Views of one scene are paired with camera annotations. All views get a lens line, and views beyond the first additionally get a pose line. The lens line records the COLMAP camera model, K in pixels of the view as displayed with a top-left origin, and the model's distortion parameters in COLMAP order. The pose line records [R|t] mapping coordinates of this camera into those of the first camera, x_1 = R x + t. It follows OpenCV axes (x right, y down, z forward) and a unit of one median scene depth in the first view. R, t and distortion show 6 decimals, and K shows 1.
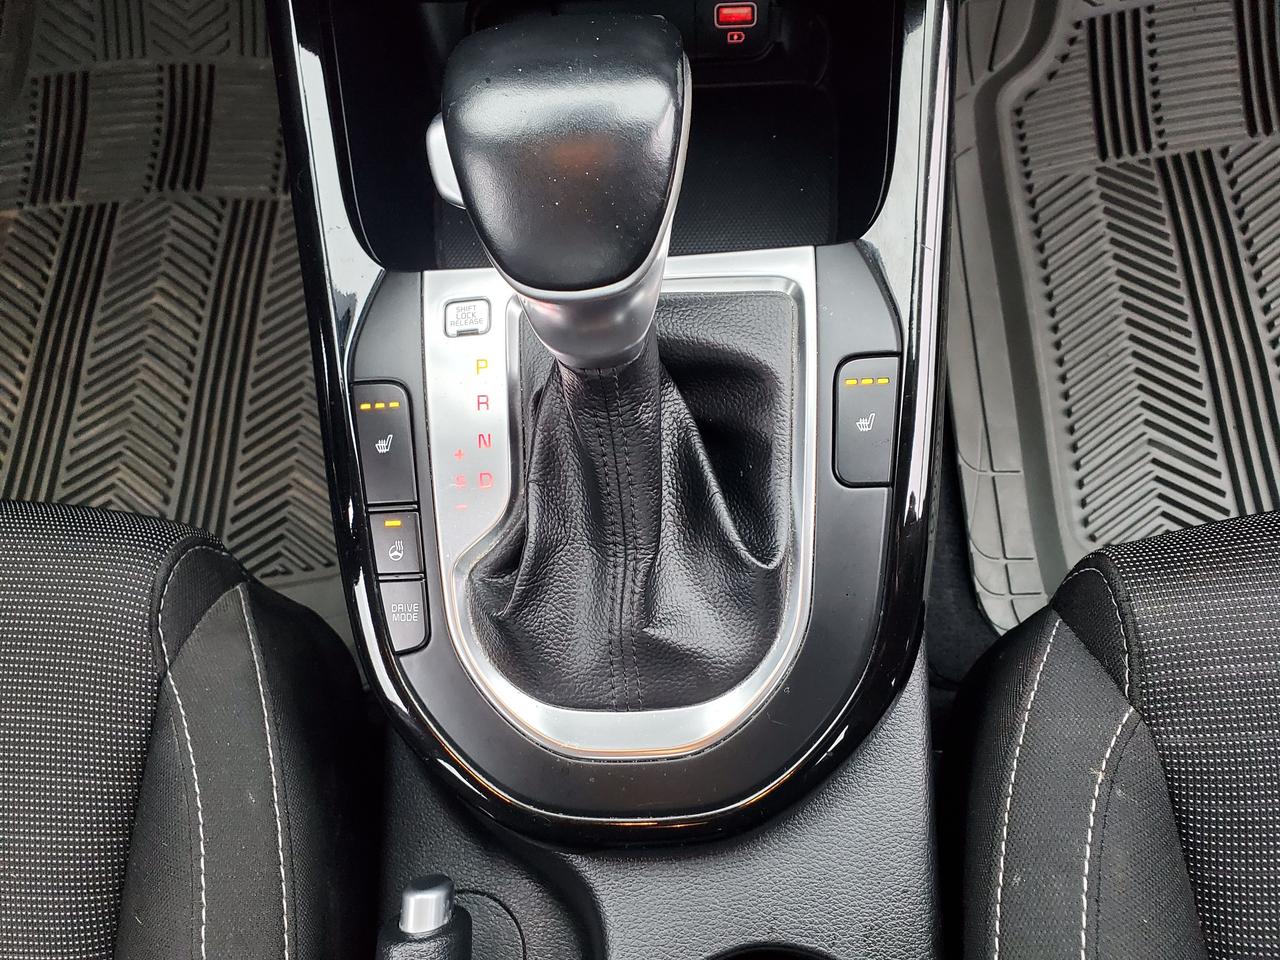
lens RADIAL K [[1004.0, 0, 632.0], [0, 1004.0, 484.1], [0, 0, 1]] dist [0.010328, 0.003386]
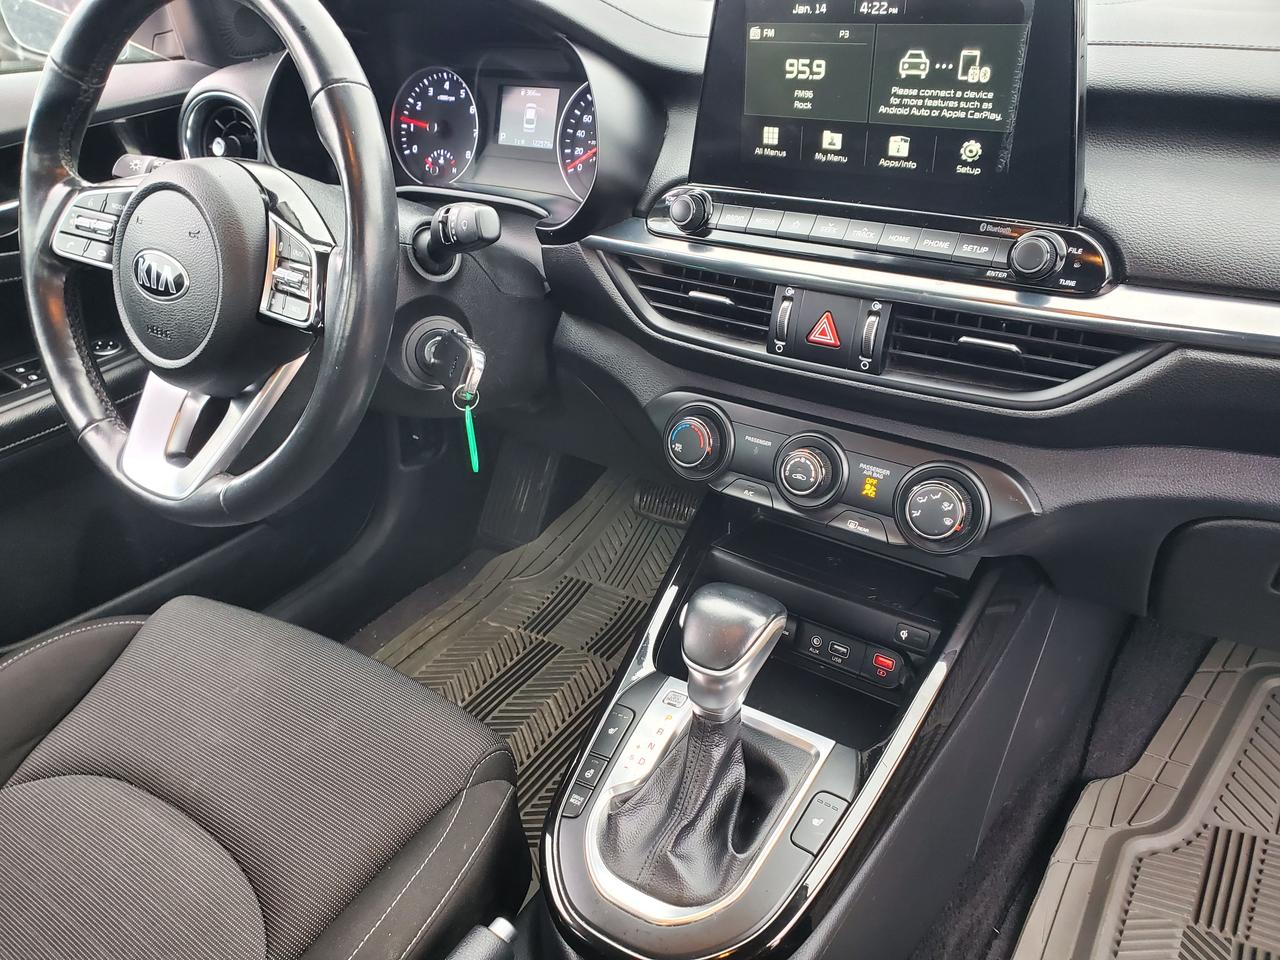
lens RADIAL K [[989.0, 0, 640.4], [0, 989.0, 499.9], [0, 0, 1]] dist [0.003945, 0.000202]
pose [[0.831400, 0.328273, -0.448343, 0.270059], [-0.530260, 0.709918, -0.463508, 0.255590], [0.166130, 0.623099, 0.764296, -0.418453]]
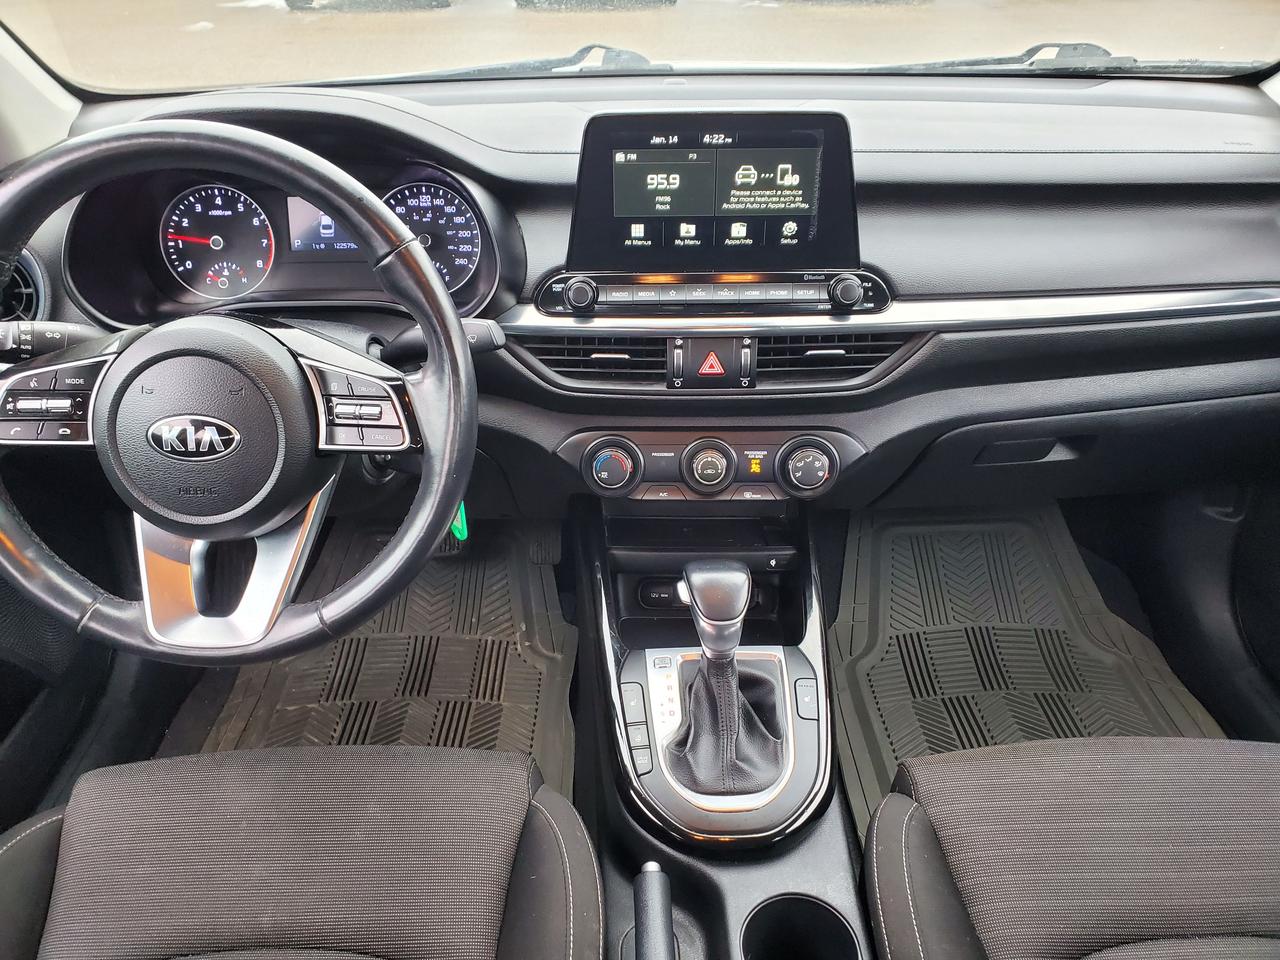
lens RADIAL K [[978.3, 0, 632.4], [0, 978.3, 512.0], [0, 0, 1]] dist [0.024269, -0.003835]
pose [[0.996256, 0.060923, 0.061346, -0.206434], [-0.011404, 0.795943, -0.605265, 0.537274], [-0.085702, 0.602299, 0.793657, -0.658756]]
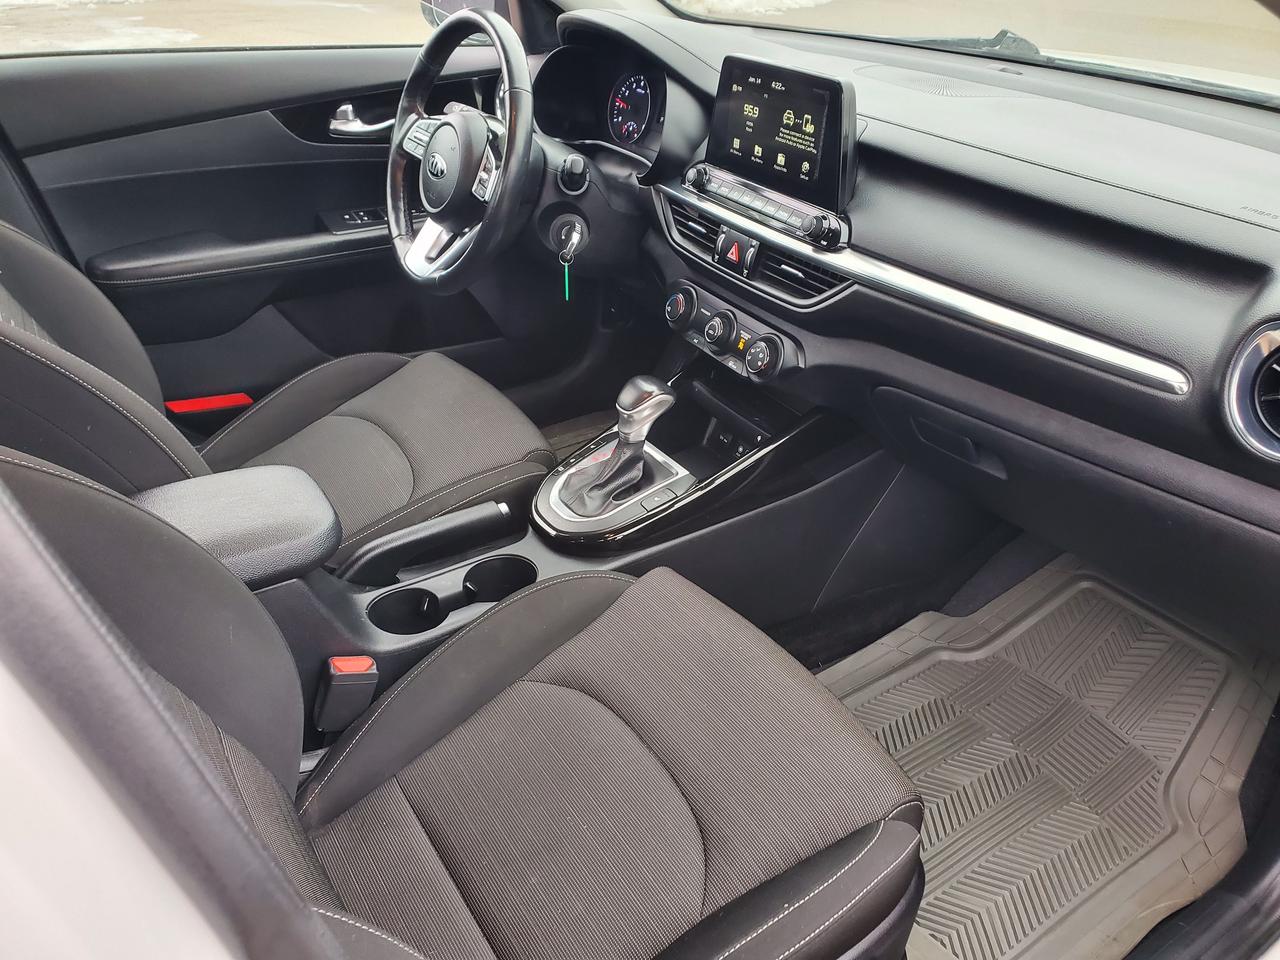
lens RADIAL K [[1004.0, 0, 632.0], [0, 1004.0, 484.1], [0, 0, 1]] dist [0.010328, 0.003386]
pose [[0.524194, 0.521800, -0.673013, 1.199977], [-0.814626, 0.537579, -0.217698, 0.354756], [0.248203, 0.662370, 0.706868, -0.773766]]
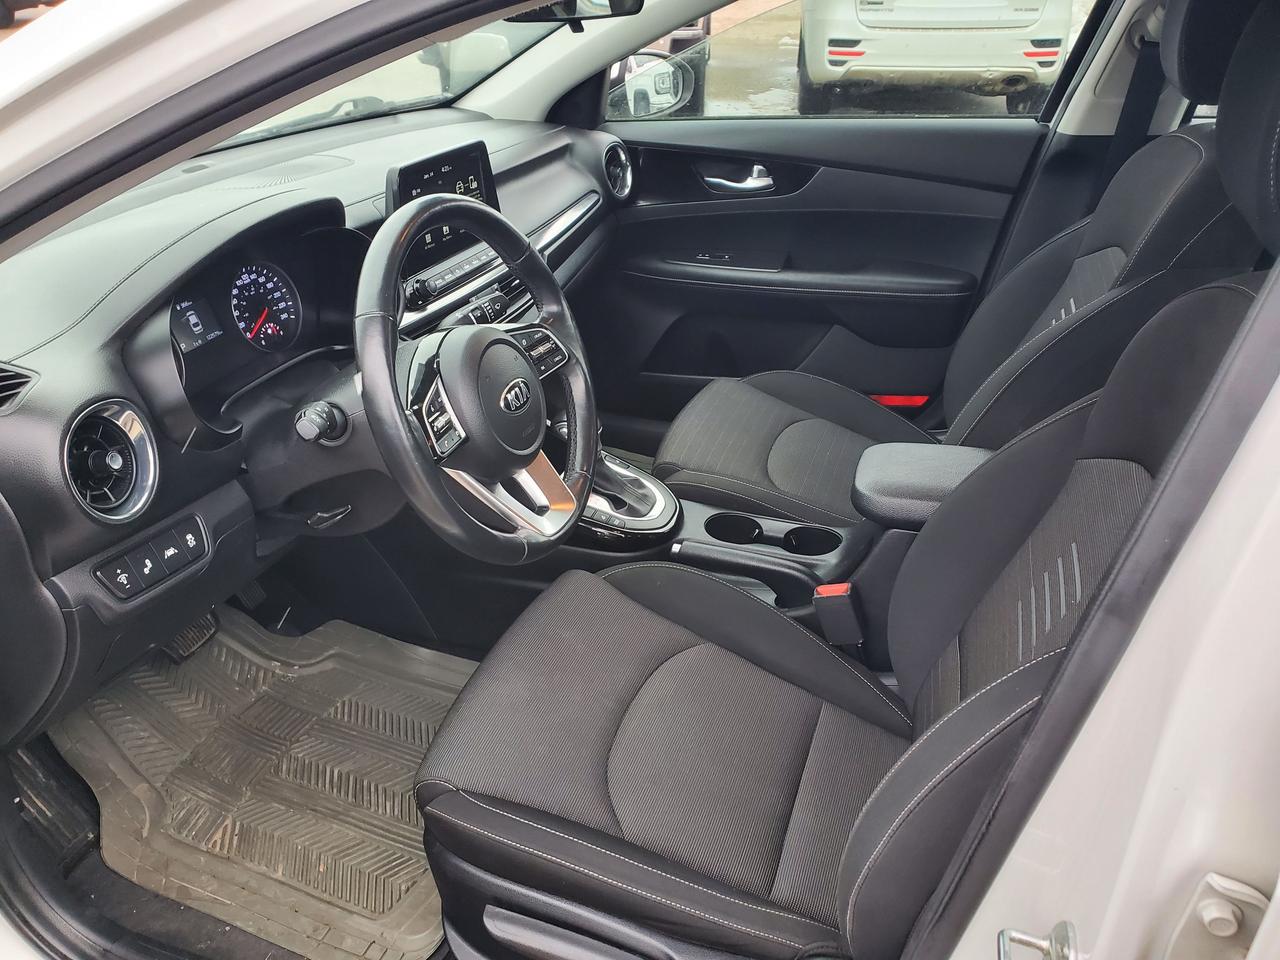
lens RADIAL K [[978.3, 0, 632.4], [0, 978.3, 512.0], [0, 0, 1]] dist [0.024269, -0.003835]
pose [[0.344411, -0.395793, 0.851310, -1.742107], [0.873623, 0.467137, -0.136255, 0.336476], [-0.343750, 0.790652, 0.506661, -0.553741]]
